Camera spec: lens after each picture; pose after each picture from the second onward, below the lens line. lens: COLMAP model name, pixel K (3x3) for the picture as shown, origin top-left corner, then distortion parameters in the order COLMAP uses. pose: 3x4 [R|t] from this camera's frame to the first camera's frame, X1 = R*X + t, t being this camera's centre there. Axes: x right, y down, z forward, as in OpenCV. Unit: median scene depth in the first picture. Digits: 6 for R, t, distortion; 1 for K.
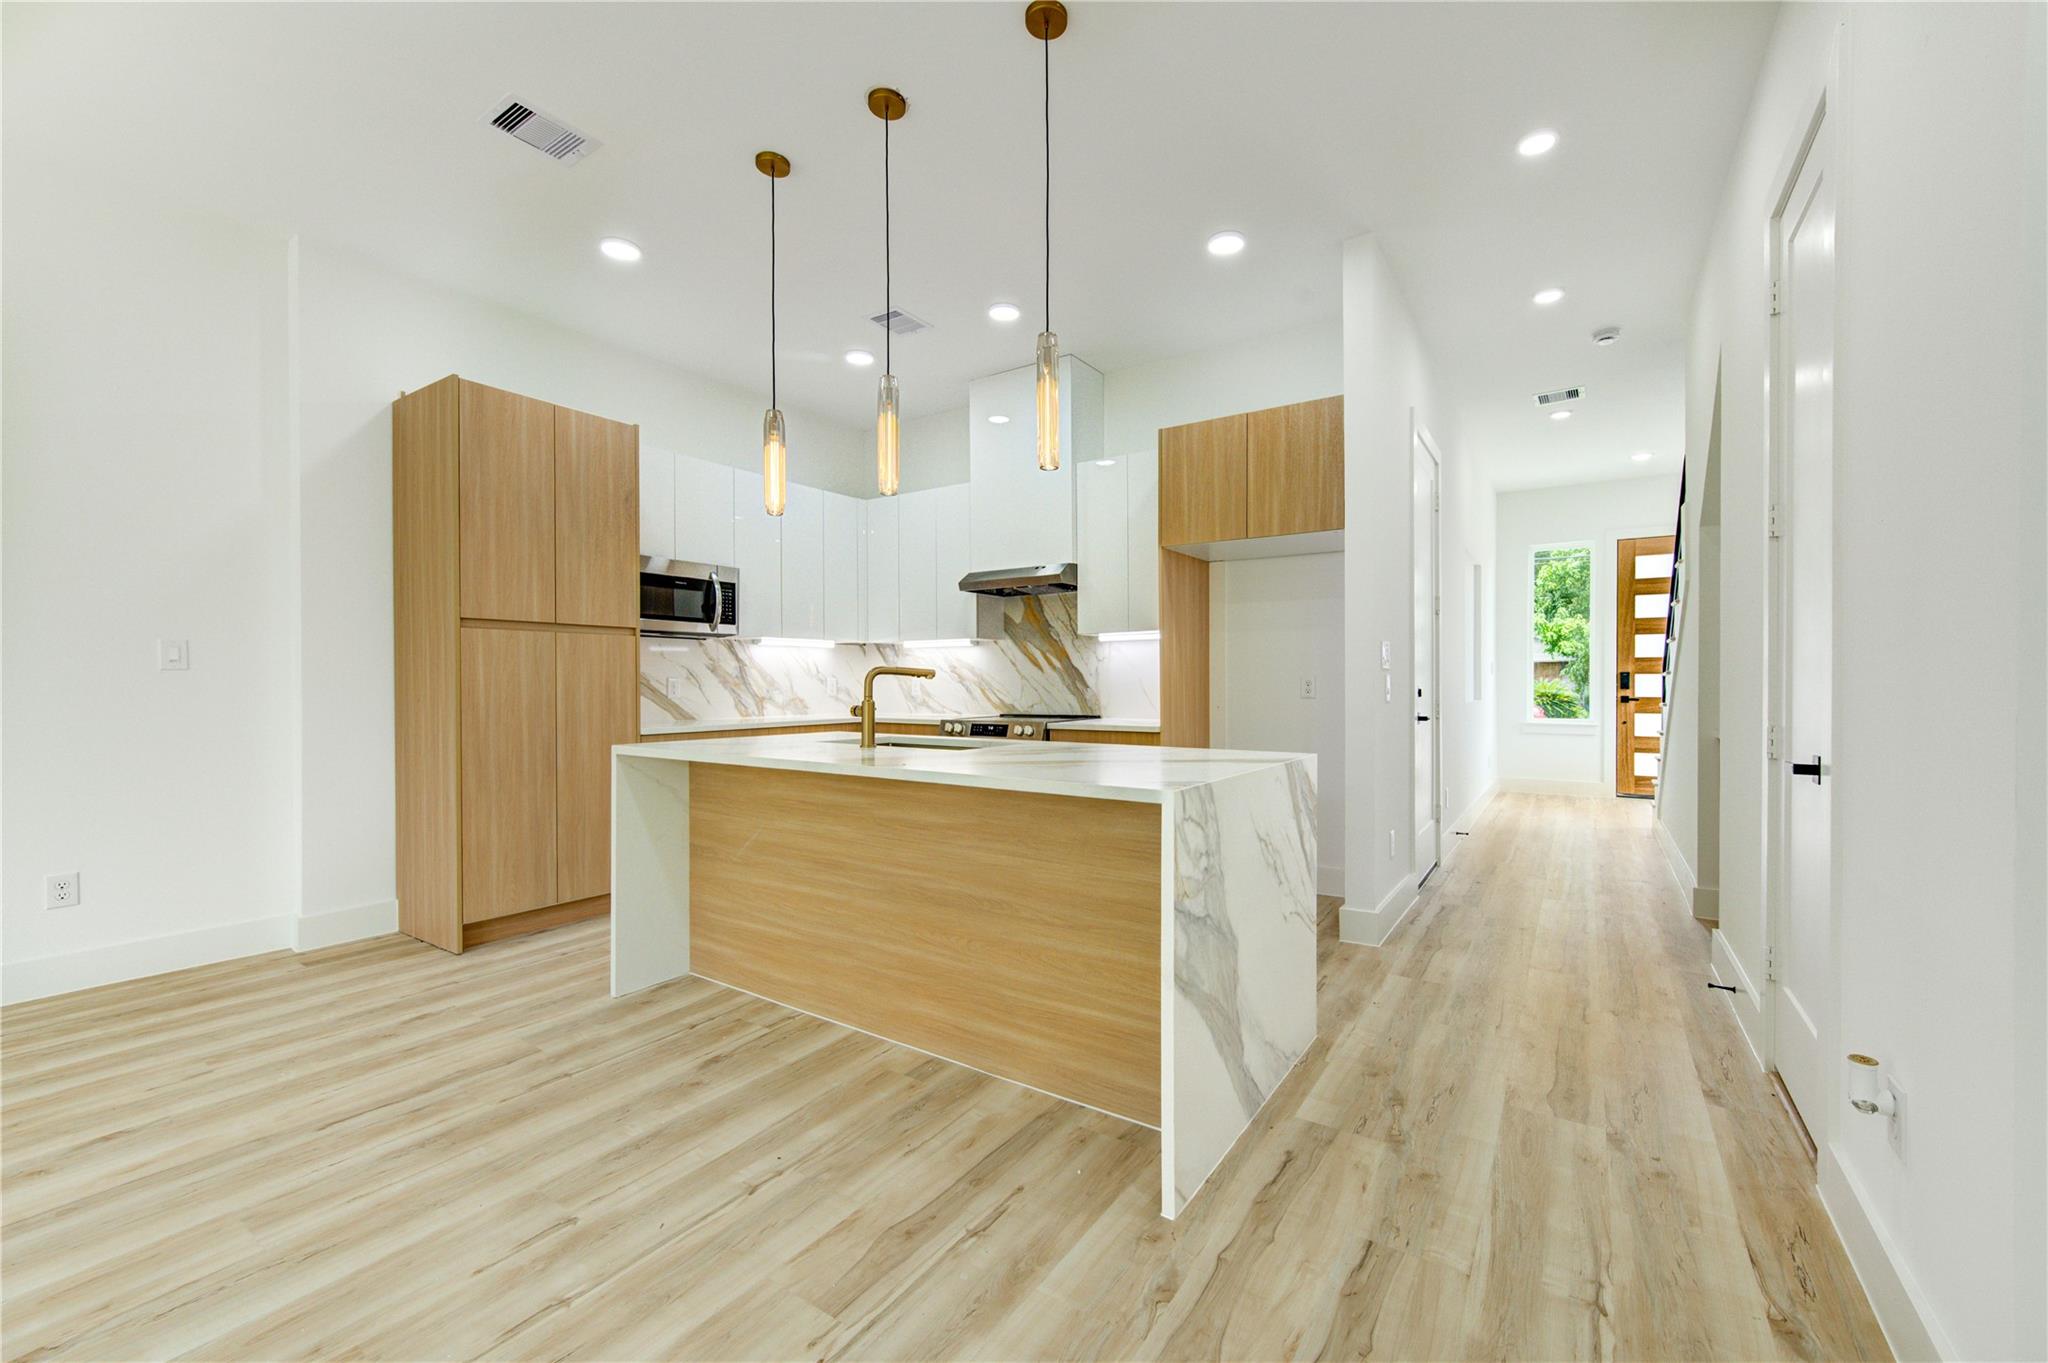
lens RADIAL K [[811.6, 0, 1059.2], [0, 811.6, 684.8], [0, 0, 1]] dist [-0.000550, -0.000098]
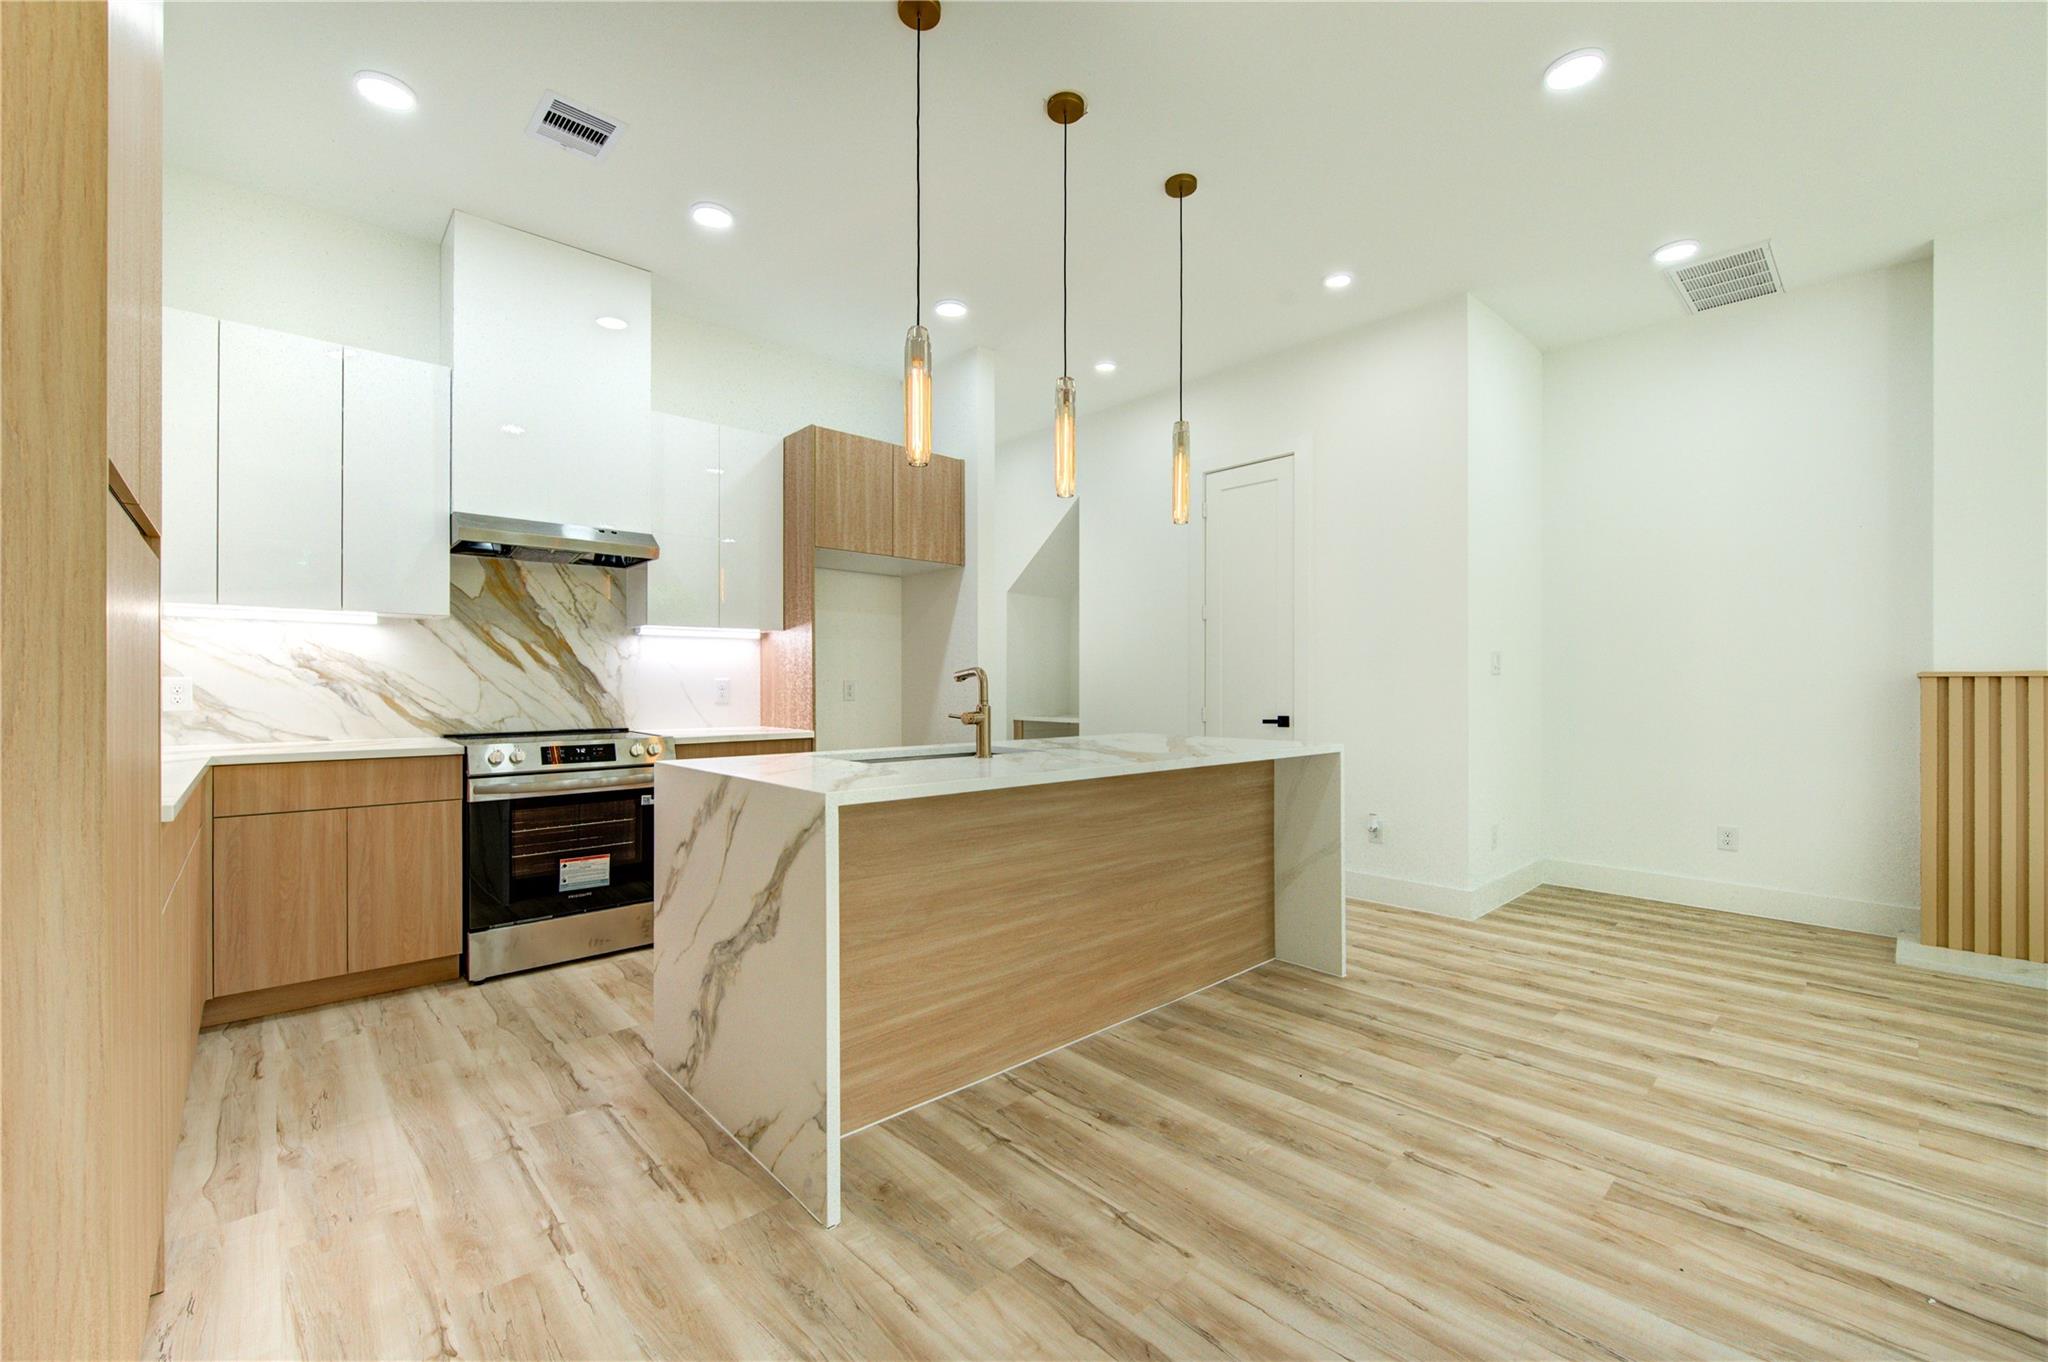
lens RADIAL K [[827.8, 0, 1025.0], [0, 827.8, 685.8], [0, 0, 1]] dist [-0.001135, -0.003747]
pose [[0.249371, 0.002480, 0.968405, -0.866174], [0.002145, 0.999993, -0.003113, 0.000205], [-0.968406, 0.002854, 0.249364, 0.571074]]
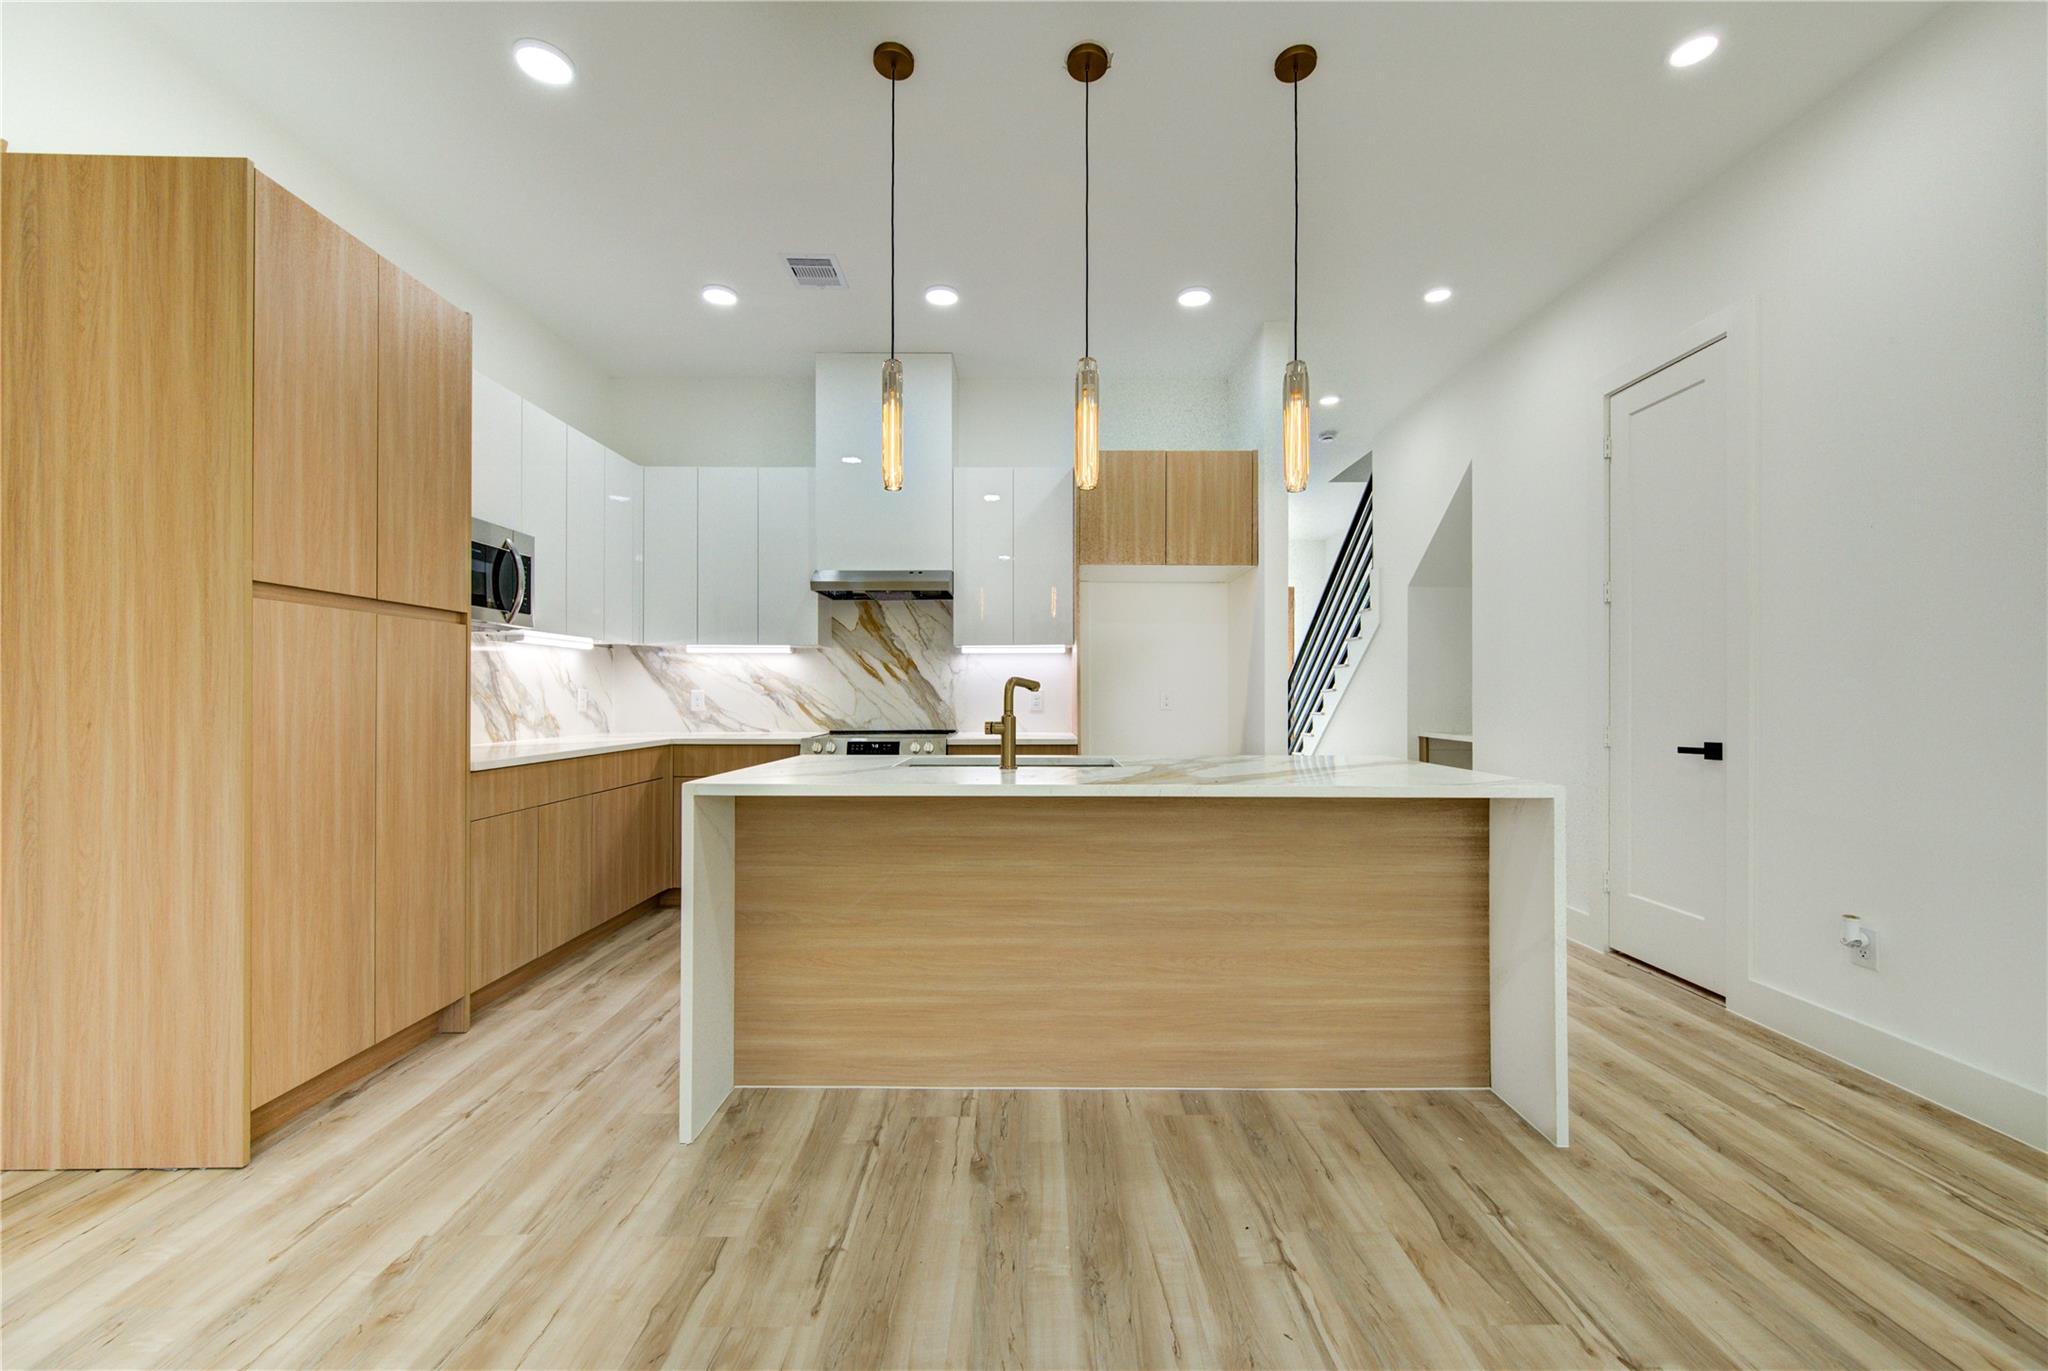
lens RADIAL K [[802.0, 0, 1032.7], [0, 802.0, 692.5], [0, 0, 1]] dist [0.000069, -0.000204]
pose [[0.837143, 0.005566, 0.546956, -0.539644], [-0.001643, 0.999969, -0.007660, 0.000461], [-0.546981, 0.005514, 0.837127, 0.202766]]
